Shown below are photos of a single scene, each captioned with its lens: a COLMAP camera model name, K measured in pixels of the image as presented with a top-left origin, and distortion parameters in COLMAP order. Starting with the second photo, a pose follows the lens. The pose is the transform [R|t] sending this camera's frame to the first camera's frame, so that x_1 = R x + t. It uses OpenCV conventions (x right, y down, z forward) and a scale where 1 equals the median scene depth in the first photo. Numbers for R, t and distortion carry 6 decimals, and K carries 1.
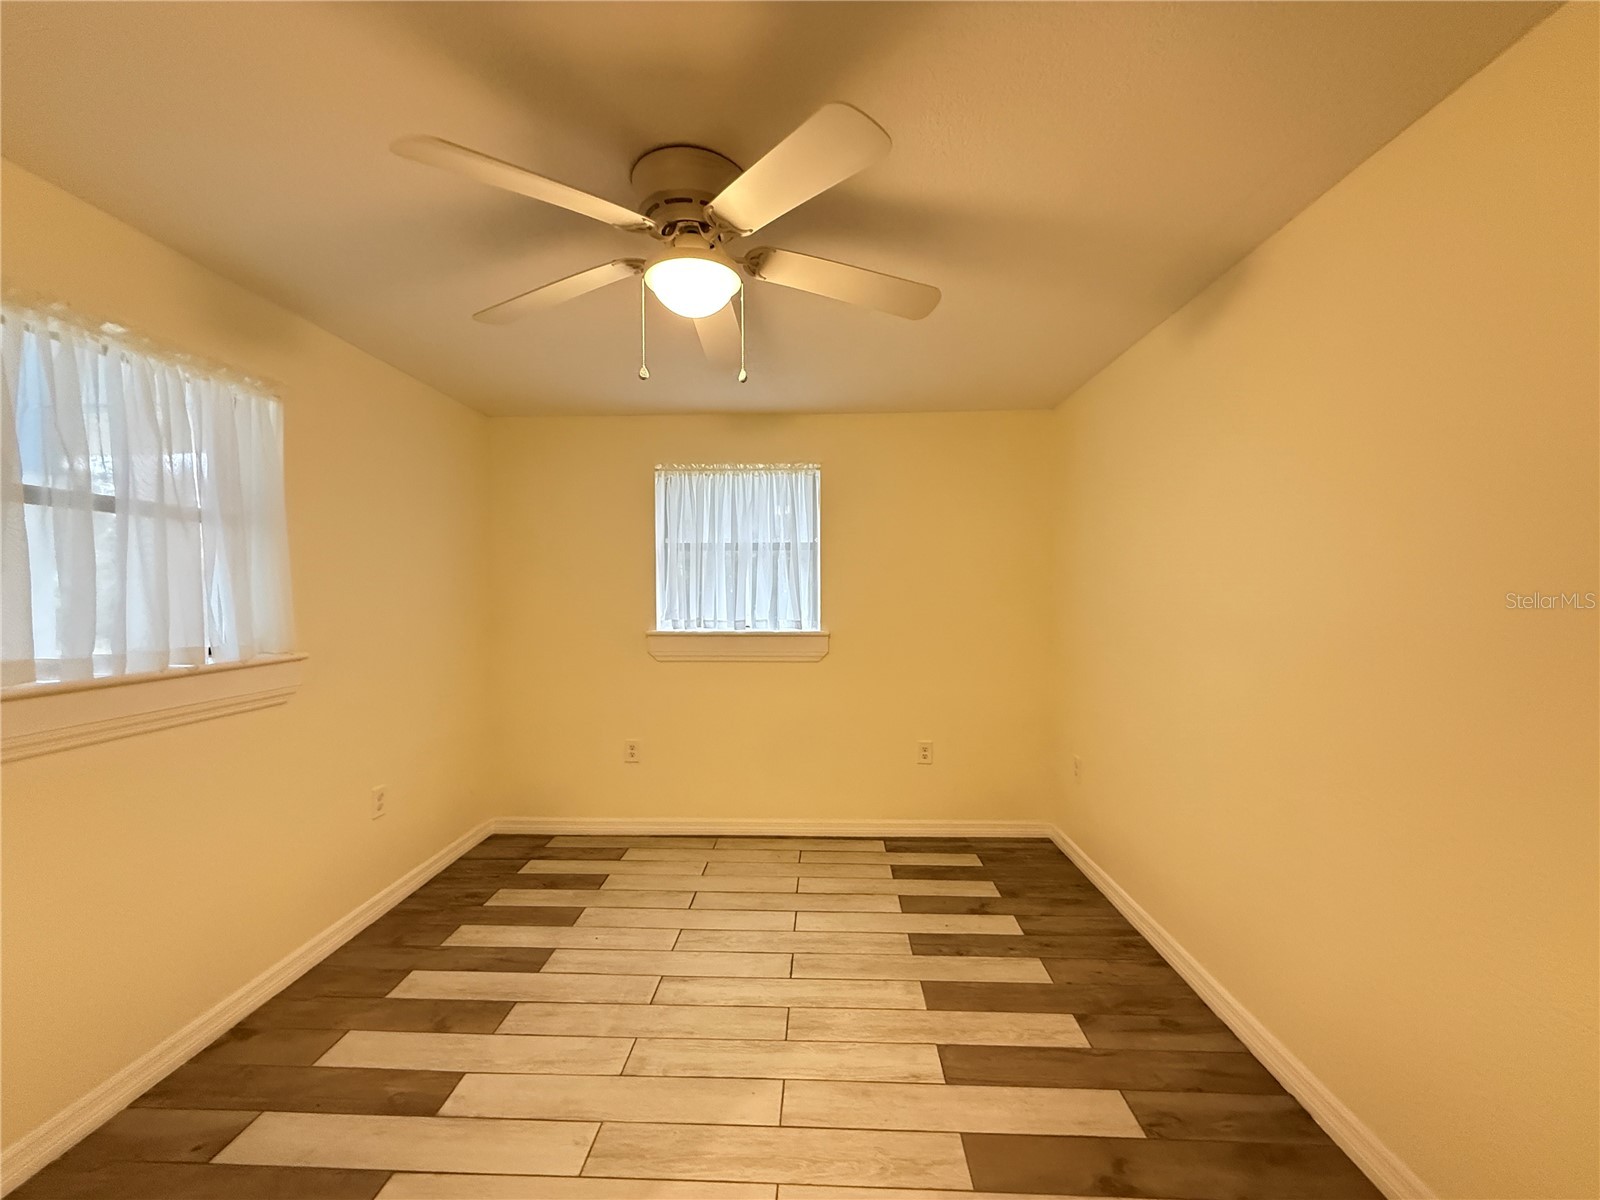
lens RADIAL K [[636.5, 0, 790.5], [0, 636.5, 594.9], [0, 0, 1]] dist [0.000953, 0.000012]
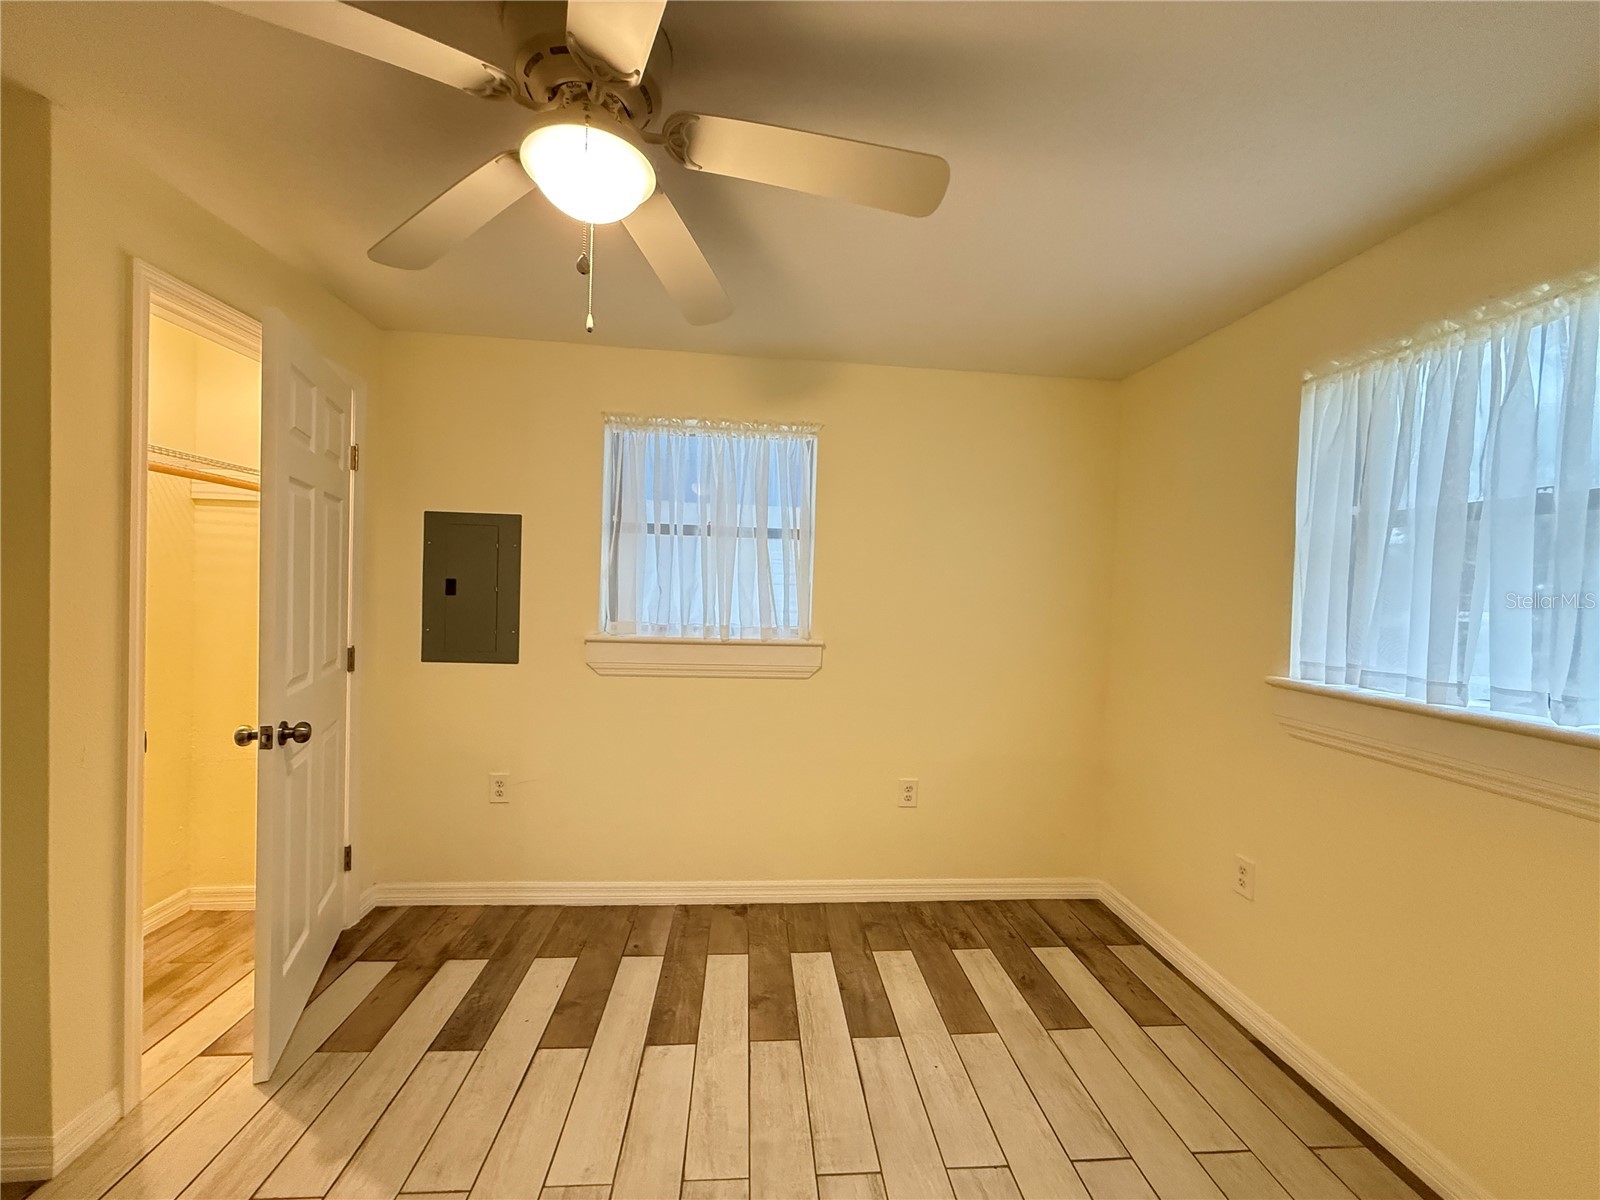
lens RADIAL K [[636.5, 0, 802.3], [0, 636.5, 598.0], [0, 0, 1]] dist [0.000953, 0.000012]
pose [[0.131743, 0.024993, -0.990969, 0.475876], [-0.037152, 0.999104, 0.020259, -0.014956], [0.990588, 0.034147, 0.132553, 0.885767]]
